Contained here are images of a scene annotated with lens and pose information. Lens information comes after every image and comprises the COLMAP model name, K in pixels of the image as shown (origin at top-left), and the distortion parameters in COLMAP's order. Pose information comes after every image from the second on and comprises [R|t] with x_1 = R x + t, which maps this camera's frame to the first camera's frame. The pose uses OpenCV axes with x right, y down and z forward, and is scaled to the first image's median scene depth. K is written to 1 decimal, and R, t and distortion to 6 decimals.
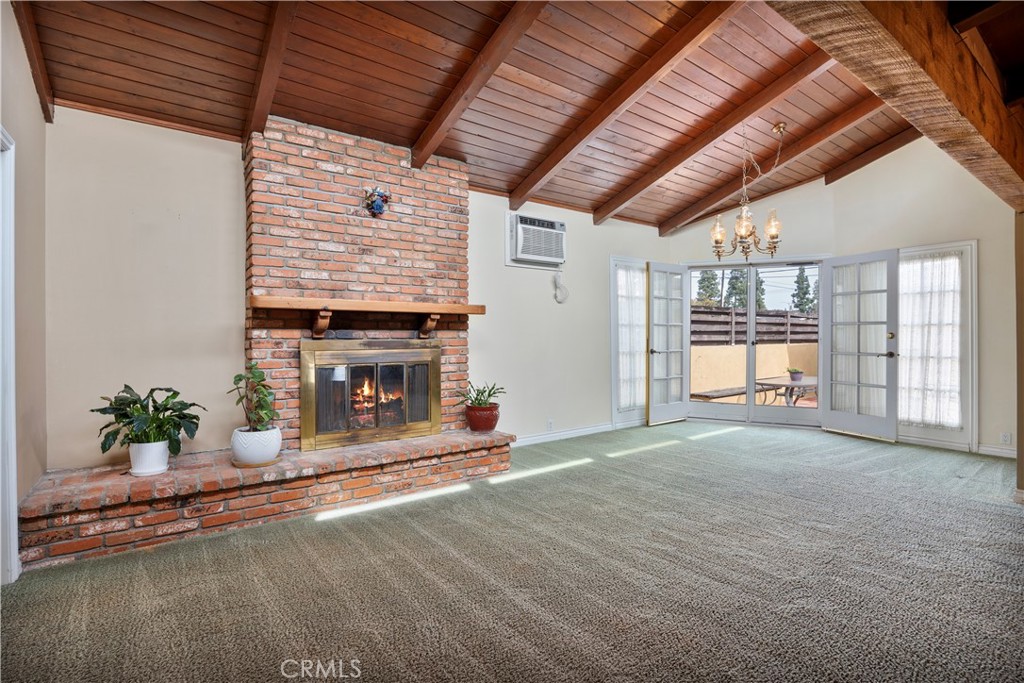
lens RADIAL K [[495.6, 0, 514.1], [0, 495.6, 333.2], [0, 0, 1]] dist [-0.011241, 0.000831]
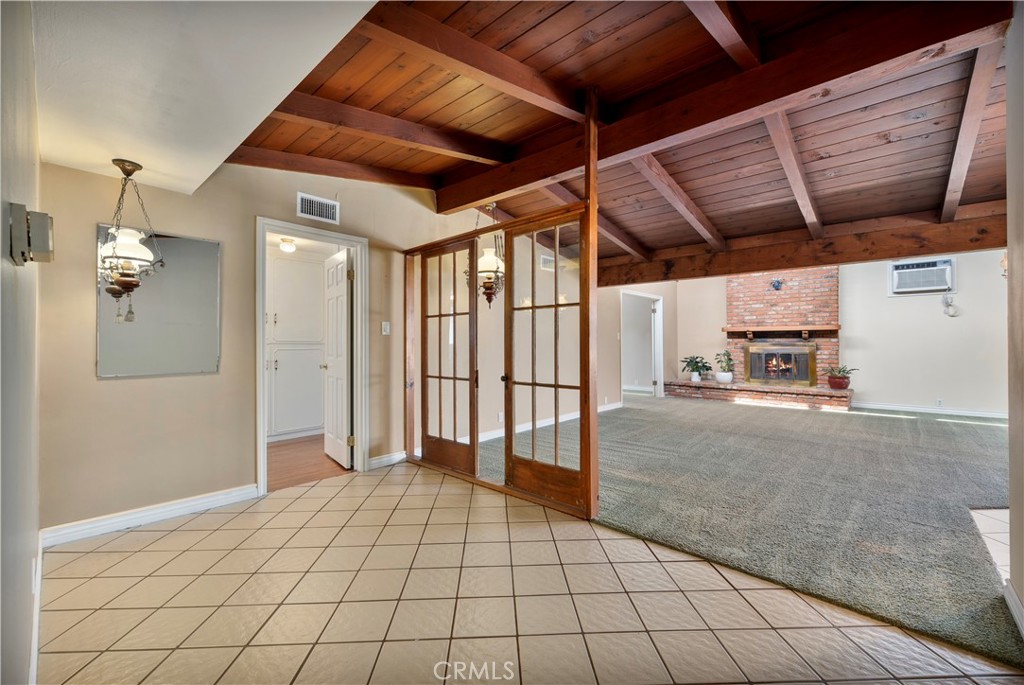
lens RADIAL K [[417.0, 0, 510.8], [0, 417.0, 341.7], [0, 0, 1]] dist [-0.002257, 0.000032]
pose [[0.191790, 0.000852, -0.981436, 1.421248], [0.010288, 0.999943, 0.002878, -0.009605], [0.981382, -0.010649, 0.191770, -0.624323]]
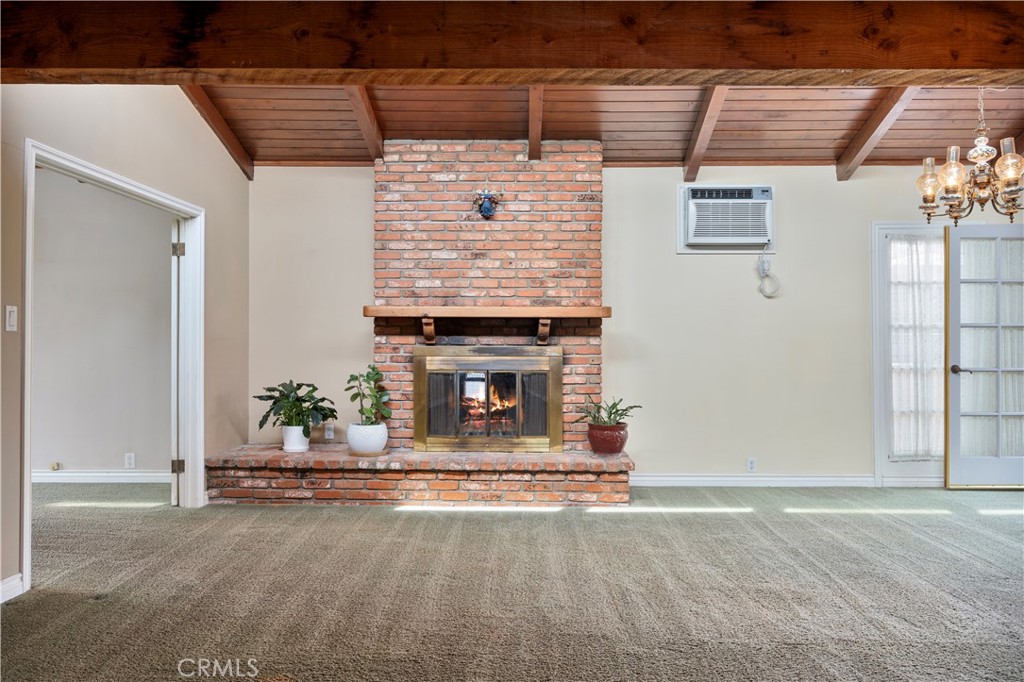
lens RADIAL K [[725.9, 0, 515.7], [0, 725.9, 335.7], [0, 0, 1]] dist [0.000854, -0.000054]
pose [[0.792058, -0.001489, -0.610444, 0.633841], [-0.001386, 0.999990, -0.004238, -0.001533], [0.610444, 0.004203, 0.792048, -0.092237]]
